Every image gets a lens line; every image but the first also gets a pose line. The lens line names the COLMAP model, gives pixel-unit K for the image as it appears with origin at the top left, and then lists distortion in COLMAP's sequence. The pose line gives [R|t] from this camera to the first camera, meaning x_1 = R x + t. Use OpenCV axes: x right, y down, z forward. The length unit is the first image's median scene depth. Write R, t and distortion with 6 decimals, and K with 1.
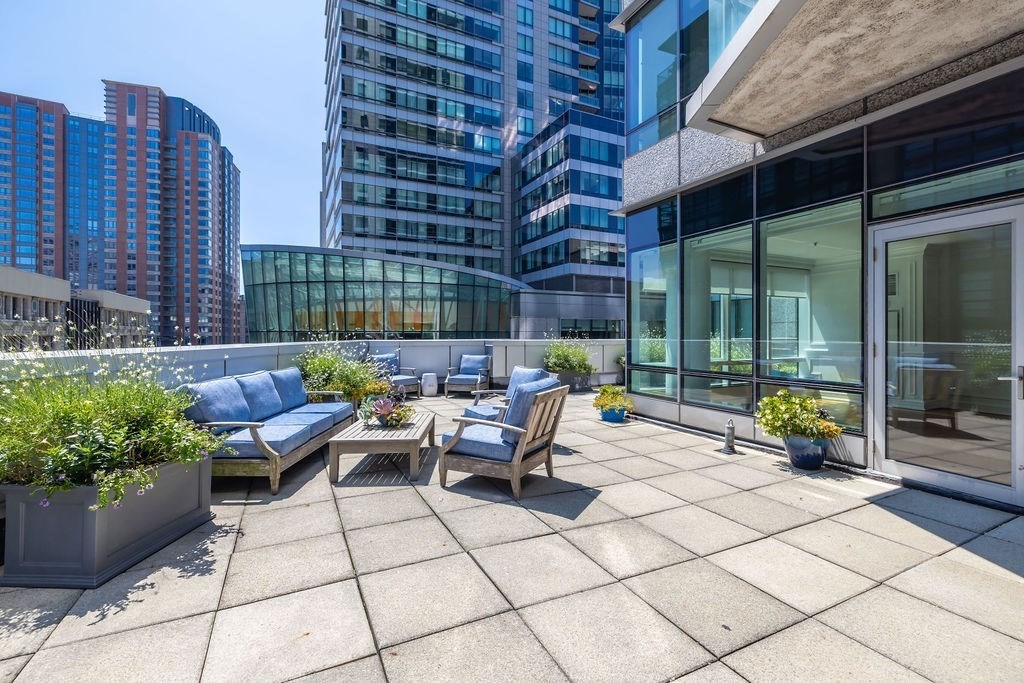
lens RADIAL K [[437.2, 0, 506.8], [0, 437.2, 334.0], [0, 0, 1]] dist [0.006868, -0.000307]
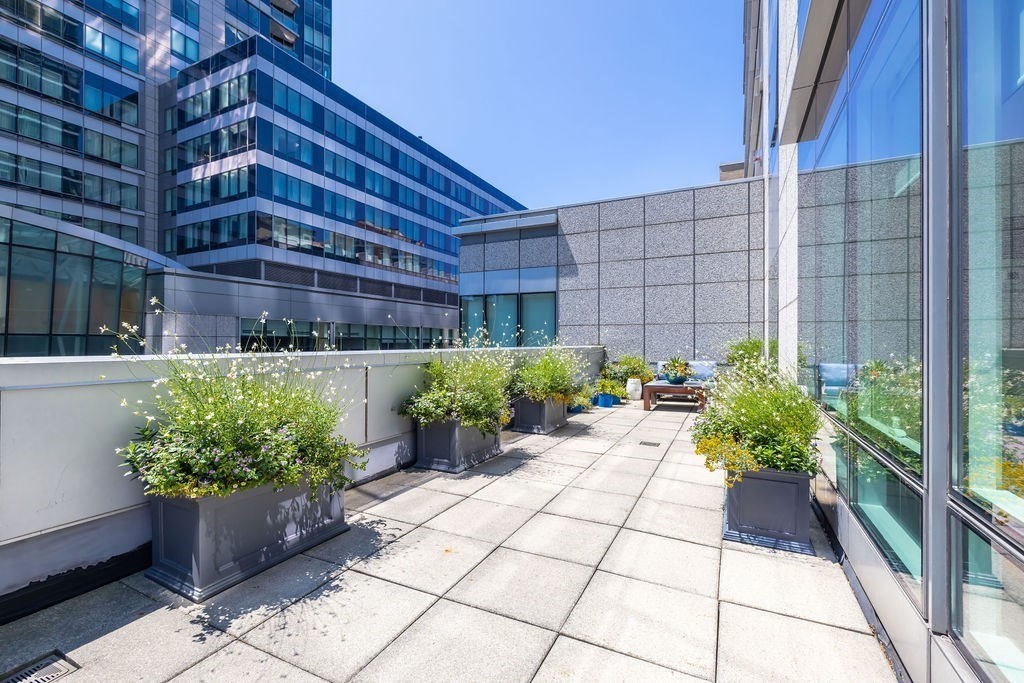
lens RADIAL K [[437.2, 0, 509.3], [0, 437.2, 337.0], [0, 0, 1]] dist [0.006868, -0.000307]
pose [[0.783925, 0.009840, 0.620778, 0.020103], [-0.003866, 0.999932, -0.010968, 0.000890], [-0.620844, 0.006199, 0.783910, 0.143802]]
